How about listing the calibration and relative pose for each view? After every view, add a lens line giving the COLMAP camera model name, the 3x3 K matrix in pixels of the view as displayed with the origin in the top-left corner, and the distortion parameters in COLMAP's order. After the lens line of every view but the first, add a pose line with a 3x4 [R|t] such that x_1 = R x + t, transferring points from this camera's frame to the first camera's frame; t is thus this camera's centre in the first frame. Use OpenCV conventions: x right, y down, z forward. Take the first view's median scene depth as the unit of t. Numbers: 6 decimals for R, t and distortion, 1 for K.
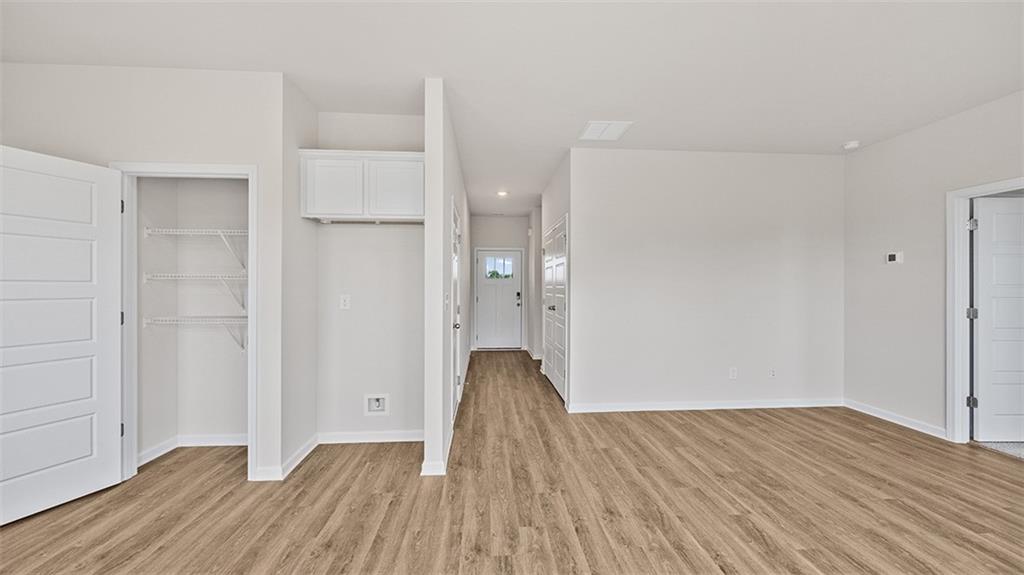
lens RADIAL K [[388.0, 0, 508.6], [0, 388.0, 288.0], [0, 0, 1]] dist [-0.000793, -0.000149]
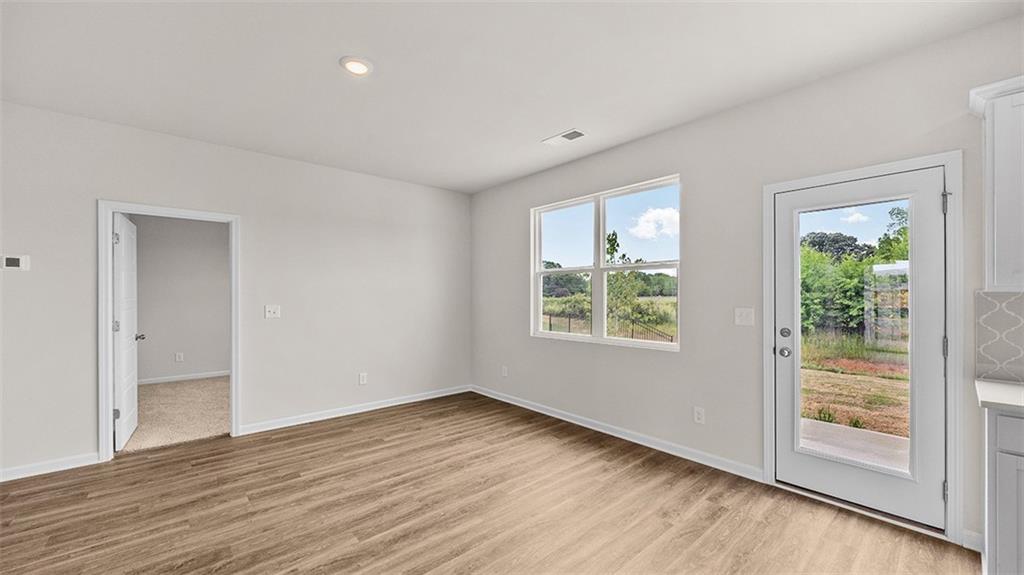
lens RADIAL K [[388.0, 0, 518.1], [0, 388.0, 292.0], [0, 0, 1]] dist [-0.000793, -0.000149]
pose [[-0.614545, 0.005490, 0.788863, -0.312212], [-0.000292, 0.999974, -0.007186, -0.021538], [-0.788882, -0.004646, -0.614528, 1.005145]]
